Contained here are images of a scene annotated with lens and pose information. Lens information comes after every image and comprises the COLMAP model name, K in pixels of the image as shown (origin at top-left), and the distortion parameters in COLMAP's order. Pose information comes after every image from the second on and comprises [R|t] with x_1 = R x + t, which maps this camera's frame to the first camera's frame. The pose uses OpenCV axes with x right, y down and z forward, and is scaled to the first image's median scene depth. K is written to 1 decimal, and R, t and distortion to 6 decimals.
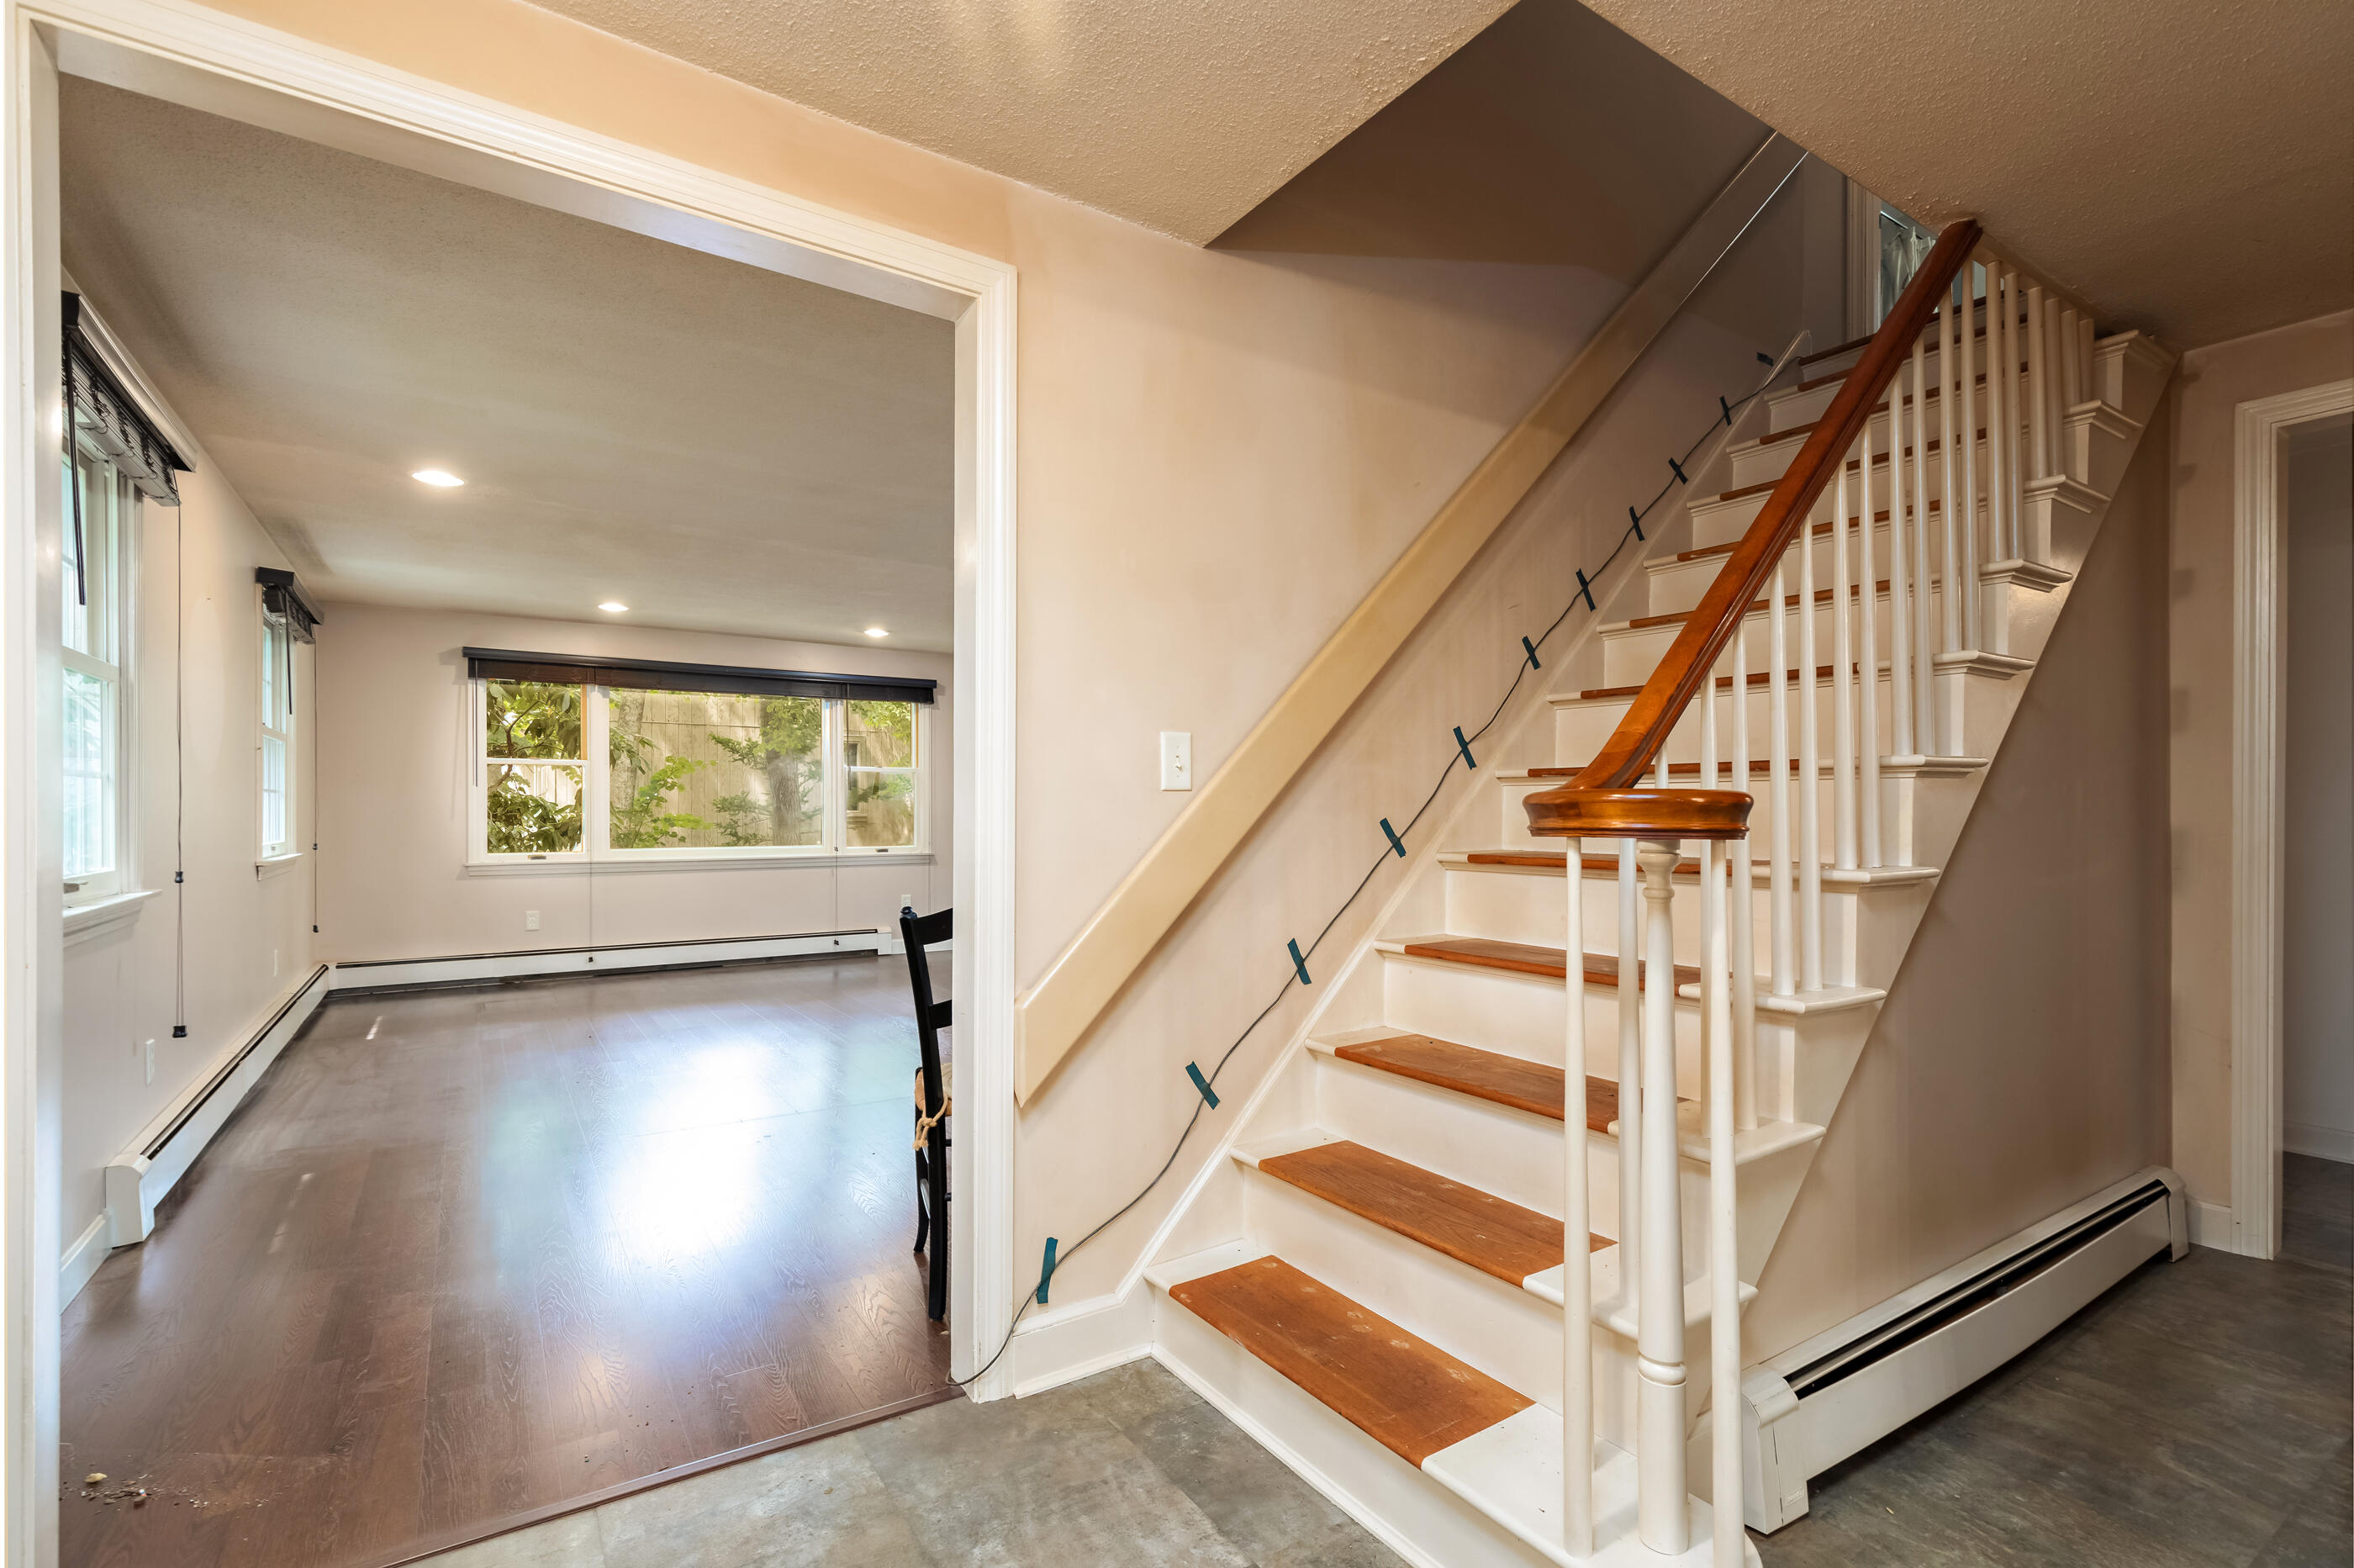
lens RADIAL K [[1075.7, 0, 1164.6], [0, 1075.7, 800.4], [0, 0, 1]] dist [0.002706, 0.000789]
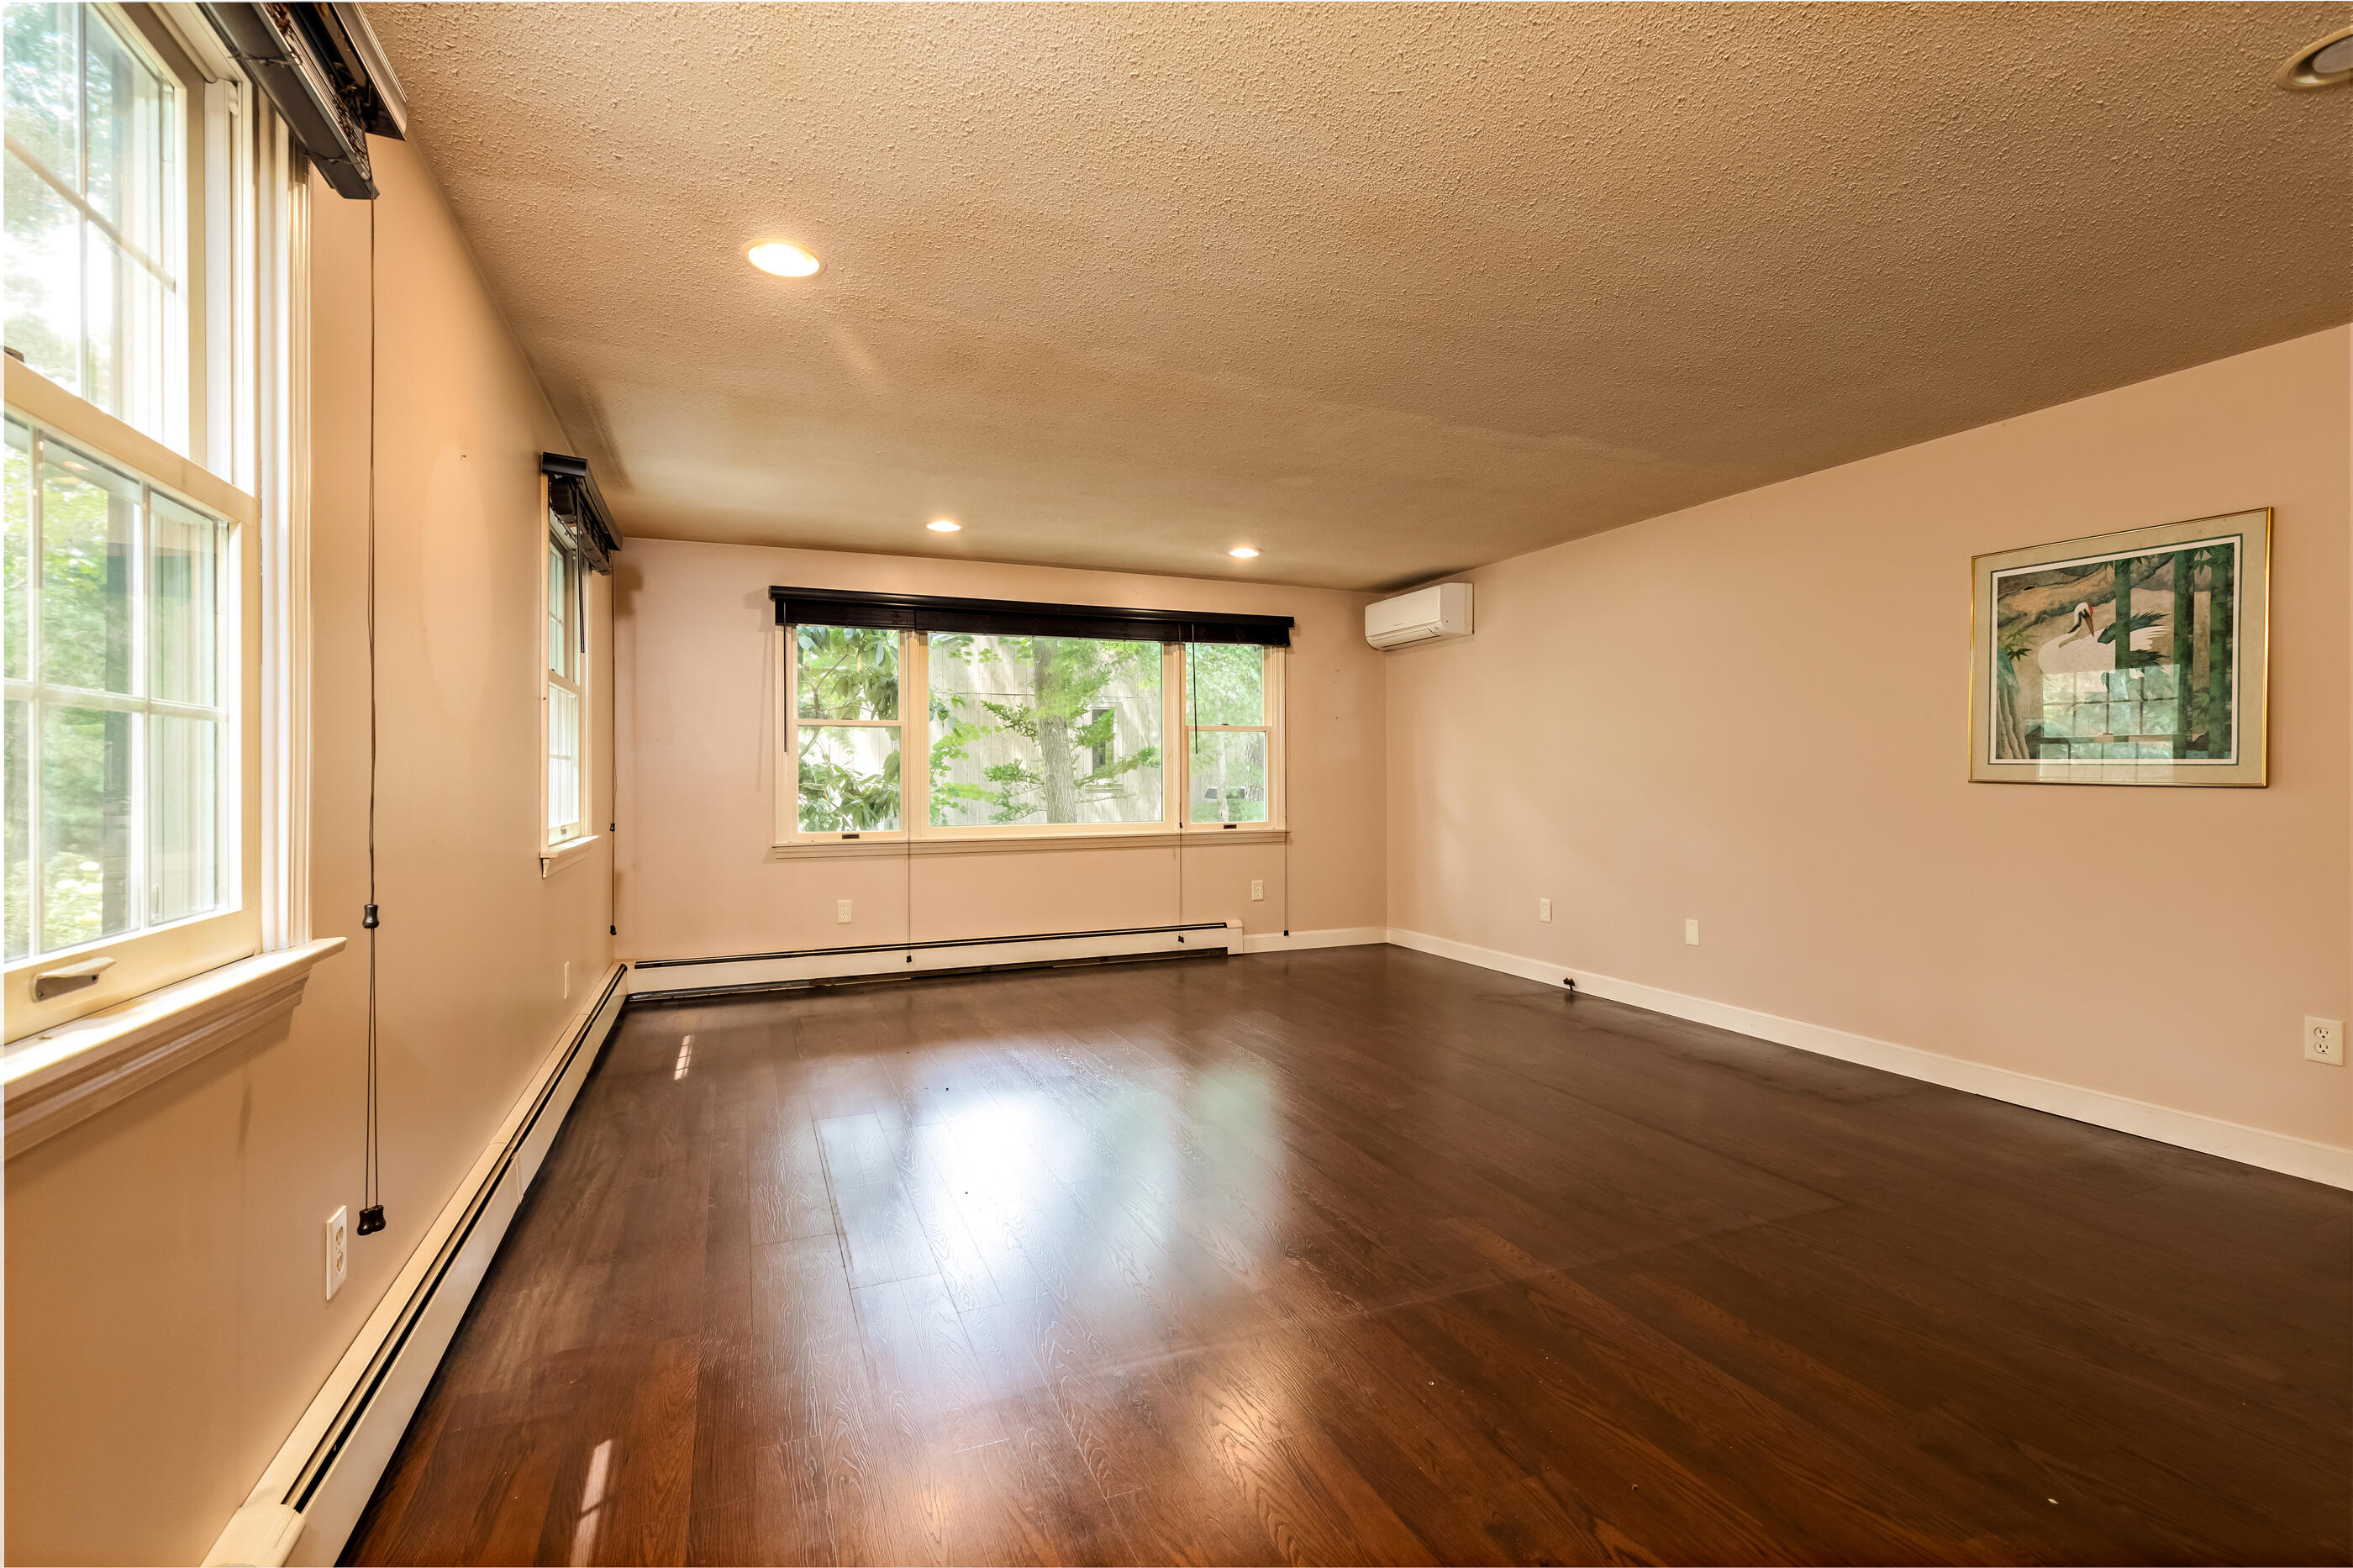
lens RADIAL K [[1032.4, 0, 1185.9], [0, 1032.4, 757.8], [0, 0, 1]] dist [0.003295, 0.000428]
pose [[0.986641, -0.009183, -0.162648, -0.195354], [0.007654, 0.999920, -0.010029, 0.001318], [0.162727, 0.008650, 0.986633, 0.250841]]
